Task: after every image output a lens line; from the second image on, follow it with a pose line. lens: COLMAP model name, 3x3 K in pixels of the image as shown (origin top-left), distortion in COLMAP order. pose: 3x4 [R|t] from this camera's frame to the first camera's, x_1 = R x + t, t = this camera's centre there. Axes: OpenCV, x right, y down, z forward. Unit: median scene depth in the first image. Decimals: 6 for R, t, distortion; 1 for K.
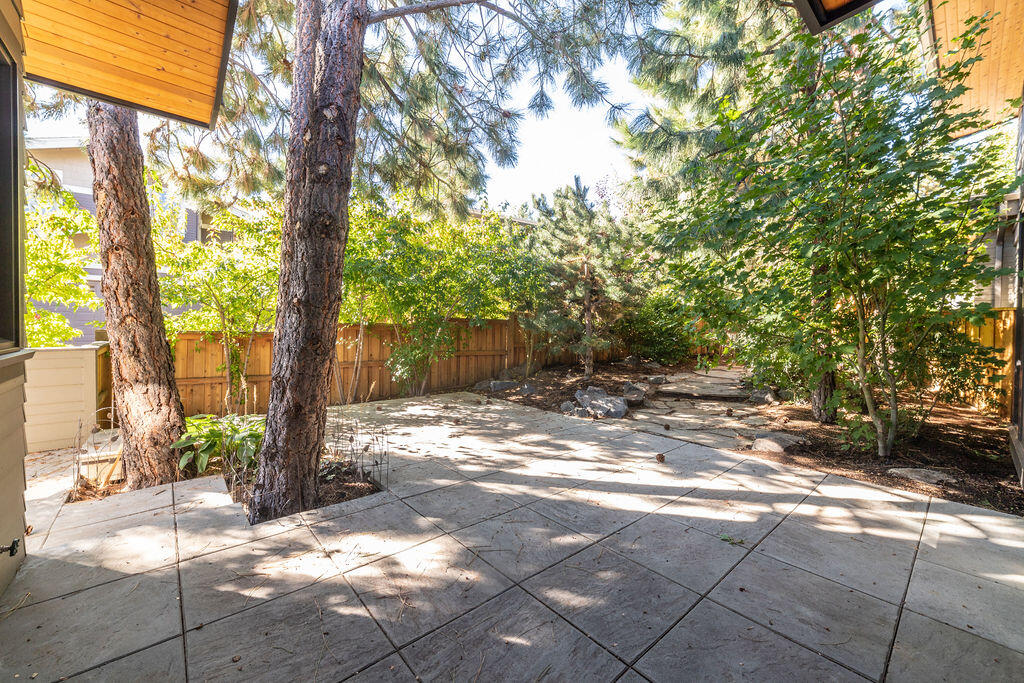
lens RADIAL K [[395.0, 0, 504.1], [0, 395.0, 333.3], [0, 0, 1]] dist [-0.001896, 0.000841]
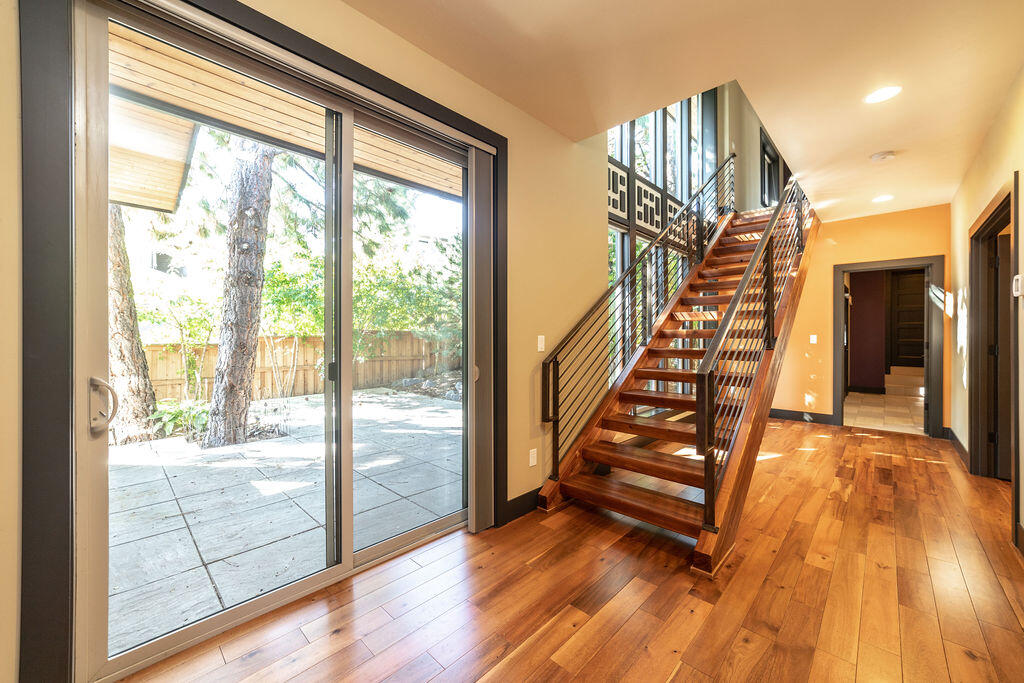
lens RADIAL K [[395.0, 0, 514.7], [0, 395.0, 338.5], [0, 0, 1]] dist [-0.001896, 0.000841]
pose [[0.995974, -0.016703, 0.088073, 0.308019], [0.017693, 0.999789, -0.010478, 0.013091], [-0.087879, 0.011994, 0.996059, -0.451926]]
